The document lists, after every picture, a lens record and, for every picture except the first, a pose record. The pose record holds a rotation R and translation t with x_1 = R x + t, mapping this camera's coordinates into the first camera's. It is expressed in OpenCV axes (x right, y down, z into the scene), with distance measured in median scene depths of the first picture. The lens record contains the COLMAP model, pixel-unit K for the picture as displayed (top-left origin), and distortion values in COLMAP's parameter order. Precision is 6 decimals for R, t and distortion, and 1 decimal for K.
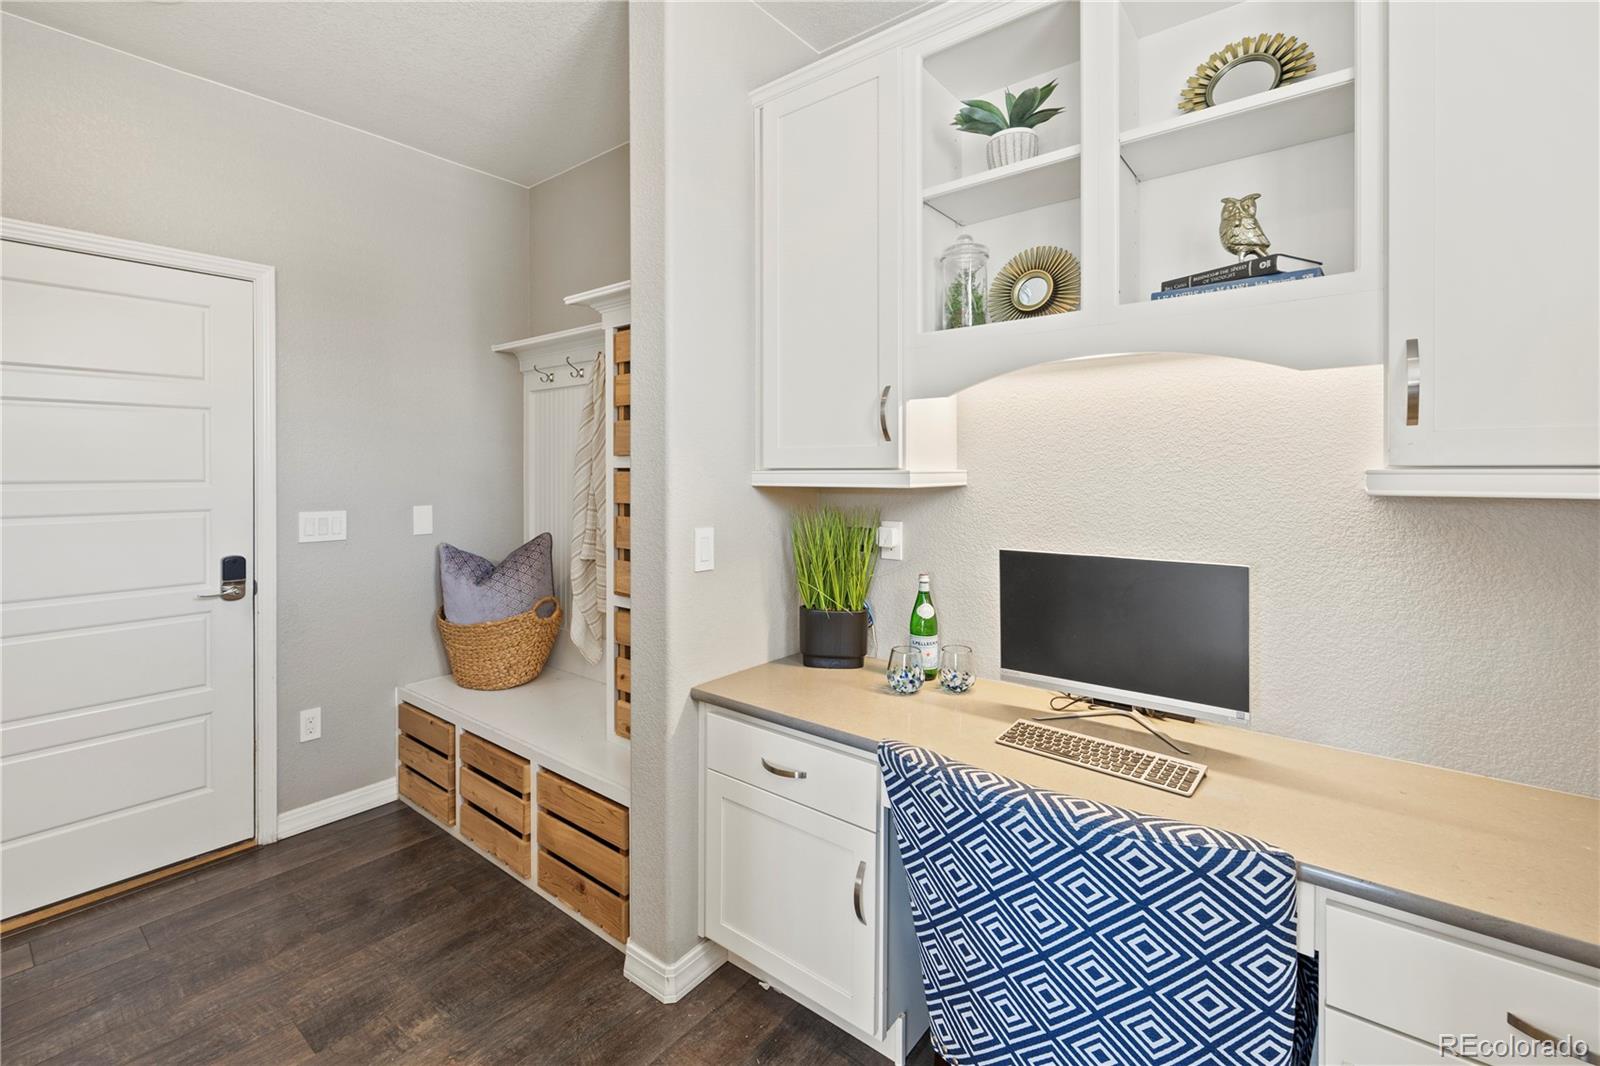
lens RADIAL K [[717.4, 0, 780.4], [0, 717.4, 478.4], [0, 0, 1]] dist [-0.003580, 0.000855]
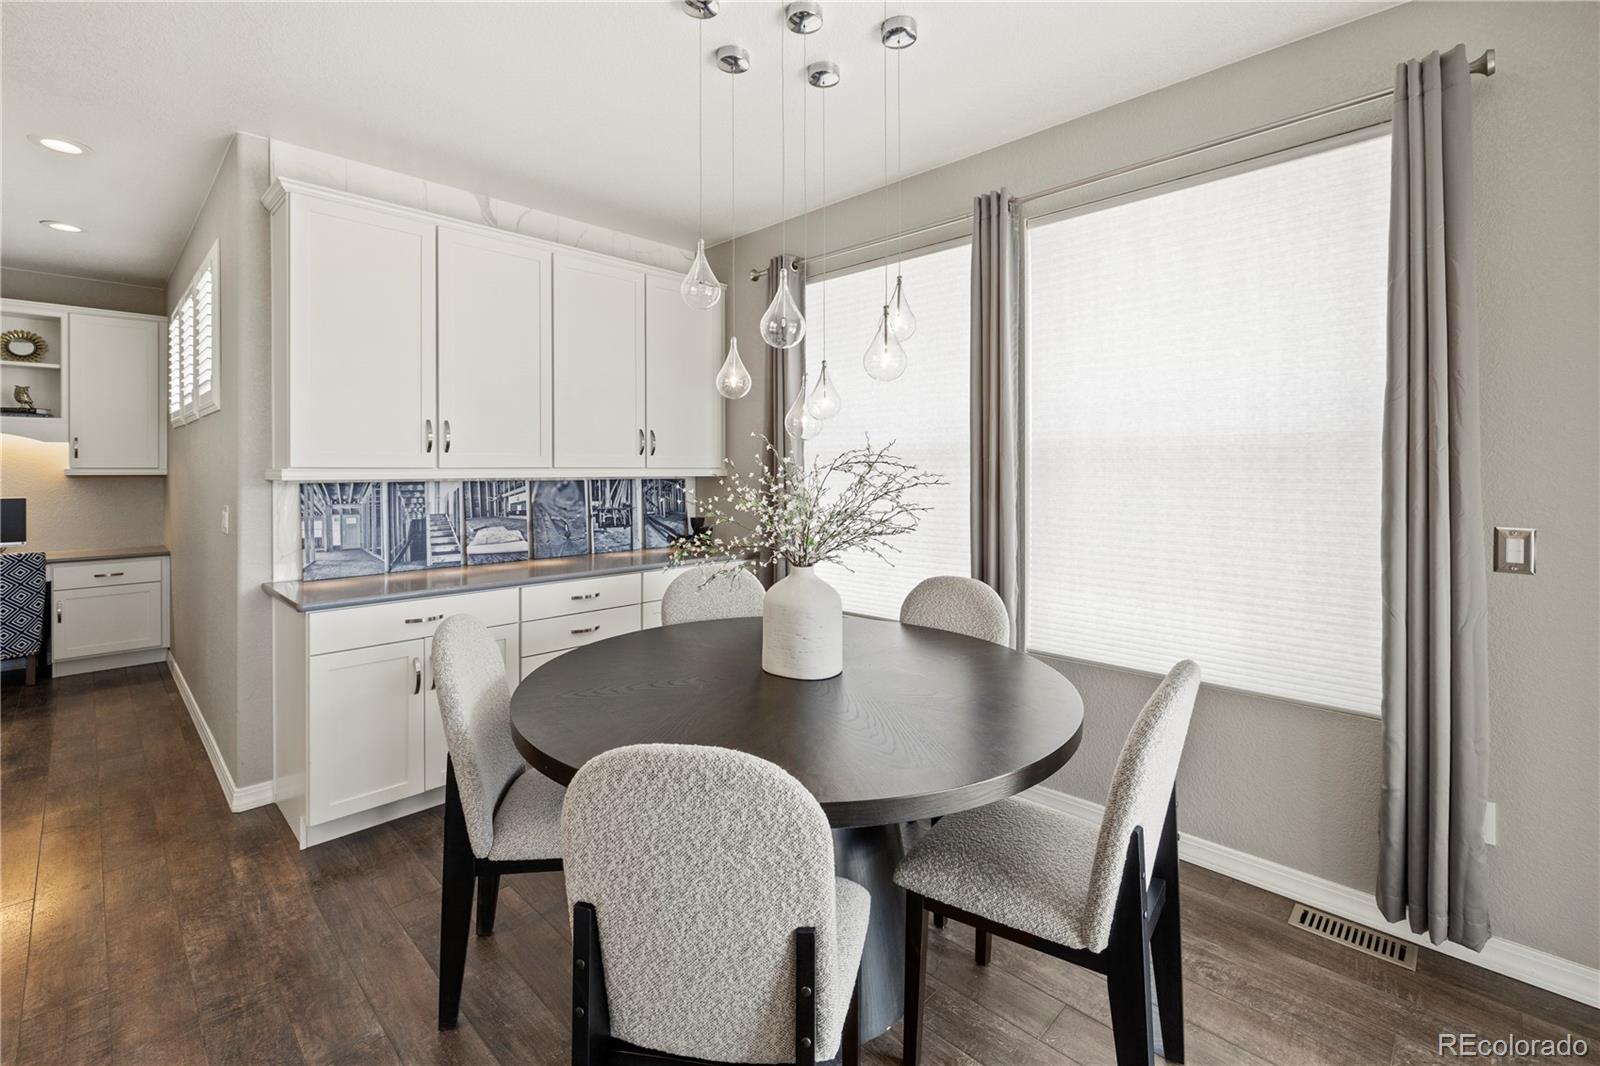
lens RADIAL K [[717.4, 0, 802.2], [0, 717.4, 465.2], [0, 0, 1]] dist [-0.003580, 0.000855]
pose [[0.091866, 0.009297, 0.995728, -2.877280], [0.010770, 0.999889, -0.010329, 0.055147], [-0.995713, 0.011673, 0.091755, -3.593213]]
